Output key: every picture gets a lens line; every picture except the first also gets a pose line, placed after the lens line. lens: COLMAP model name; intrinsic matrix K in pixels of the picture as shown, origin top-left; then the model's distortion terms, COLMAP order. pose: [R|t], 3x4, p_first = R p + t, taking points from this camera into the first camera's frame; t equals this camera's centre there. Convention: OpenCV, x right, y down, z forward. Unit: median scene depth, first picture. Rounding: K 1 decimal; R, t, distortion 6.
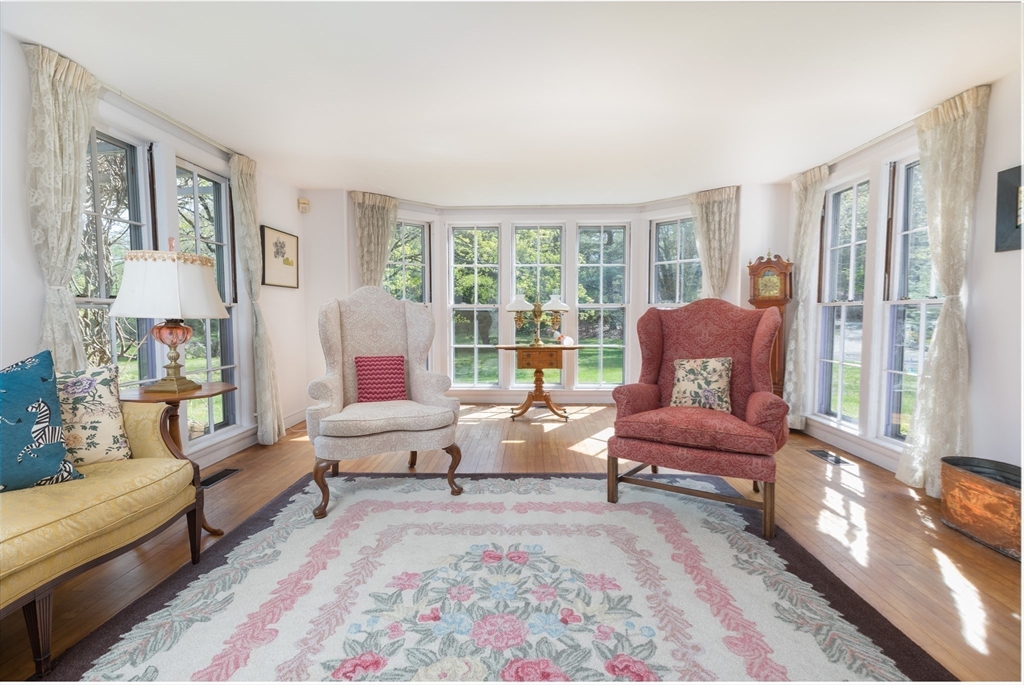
lens RADIAL K [[405.6, 0, 512.0], [0, 405.6, 342.5], [0, 0, 1]] dist [-0.000358, -0.000133]
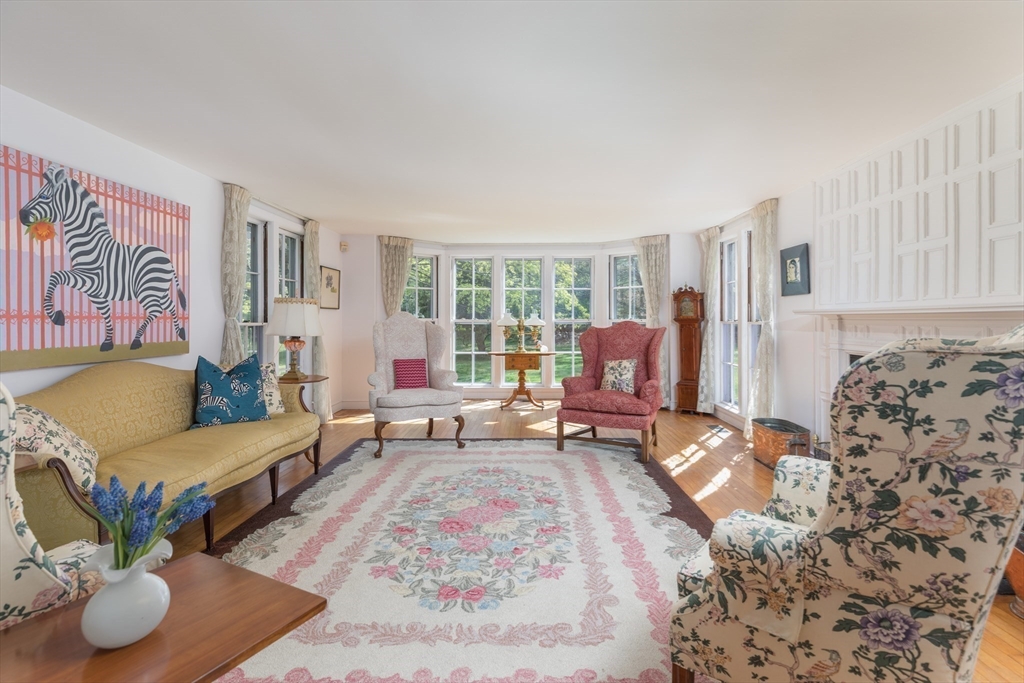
lens RADIAL K [[464.5, 0, 528.4], [0, 464.5, 323.5], [0, 0, 1]] dist [0.000227, 0.000051]
pose [[0.999413, 0.001086, 0.034236, 0.048596], [0.000900, 0.998319, -0.057953, 0.002221], [-0.034241, 0.057949, 0.997732, -0.676403]]
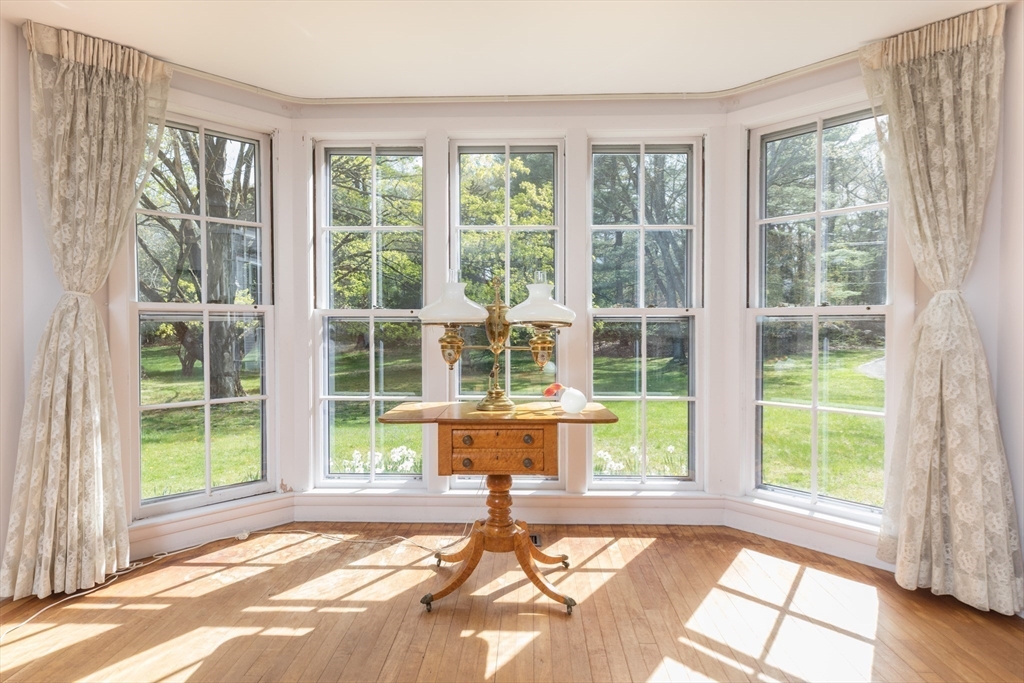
lens RADIAL K [[405.6, 0, 512.0], [0, 405.6, 341.5], [0, 0, 1]] dist [-0.000358, -0.000133]
pose [[0.999992, 0.000830, 0.003955, 0.105580], [-0.000708, 0.999525, -0.030825, -0.067318], [-0.003979, 0.030822, 0.999517, 0.812950]]
